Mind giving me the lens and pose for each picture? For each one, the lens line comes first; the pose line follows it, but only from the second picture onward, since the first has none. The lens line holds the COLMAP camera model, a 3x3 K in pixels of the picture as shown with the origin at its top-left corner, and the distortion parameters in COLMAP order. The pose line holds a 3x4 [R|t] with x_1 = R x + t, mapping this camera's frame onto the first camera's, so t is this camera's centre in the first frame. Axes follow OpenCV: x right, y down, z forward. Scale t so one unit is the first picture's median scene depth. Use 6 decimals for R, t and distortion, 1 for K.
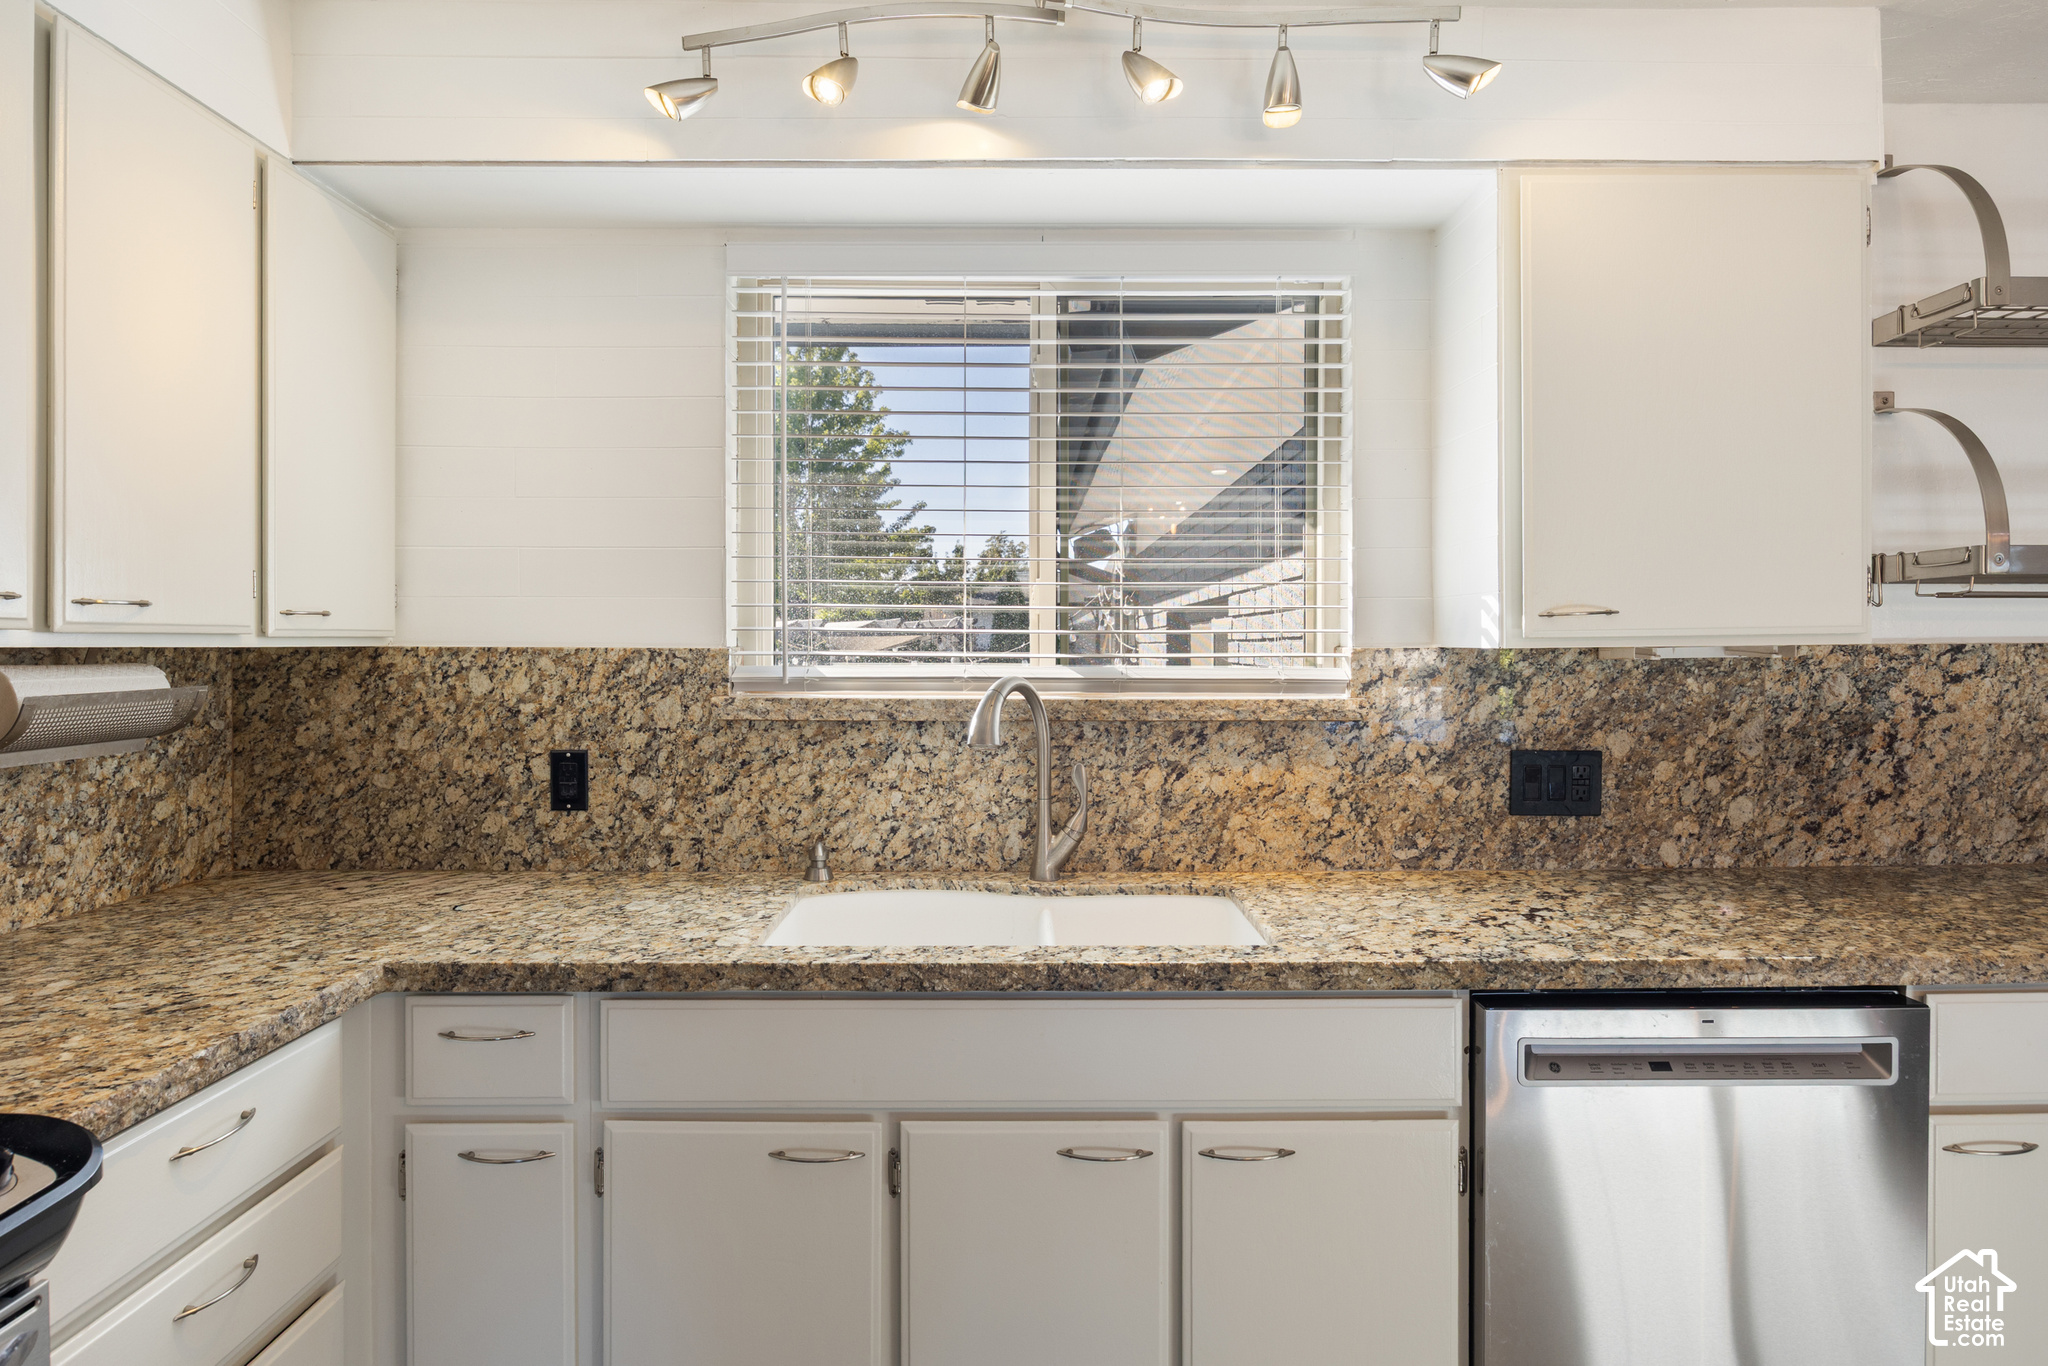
lens RADIAL K [[1173.0, 0, 1025.2], [0, 1173.0, 665.0], [0, 0, 1]] dist [-0.002202, -0.003507]
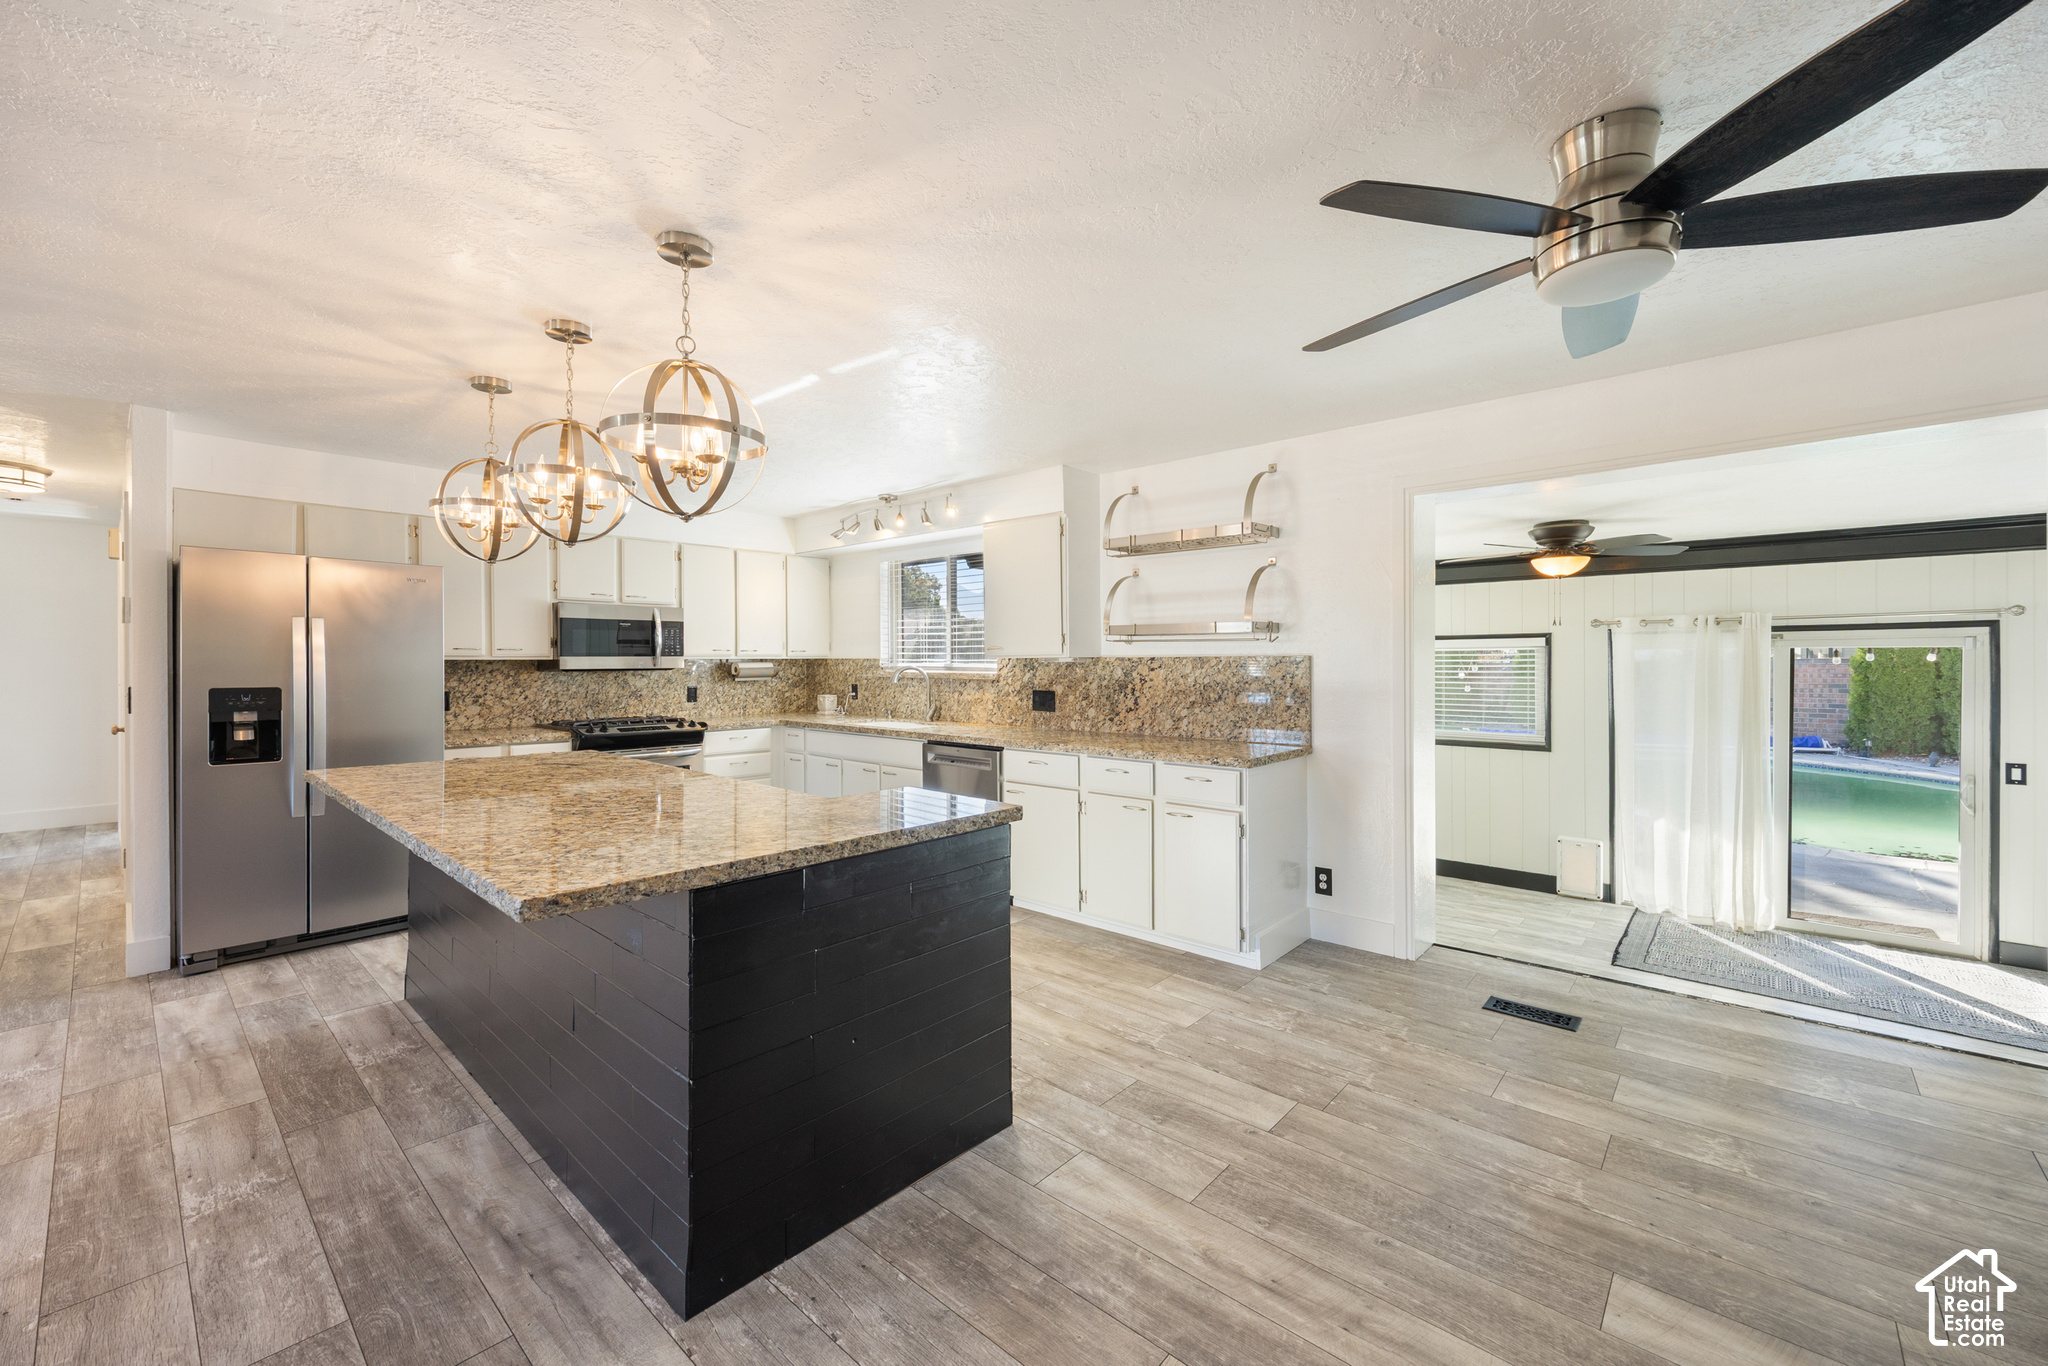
lens RADIAL K [[825.7, 0, 1021.5], [0, 825.7, 664.5], [0, 0, 1]] dist [-0.000233, 0.000108]
pose [[0.739876, 0.005759, -0.672719, 1.913275], [-0.007966, 0.999968, -0.000201, 0.002736], [0.672696, 0.005508, 0.739898, -0.693378]]
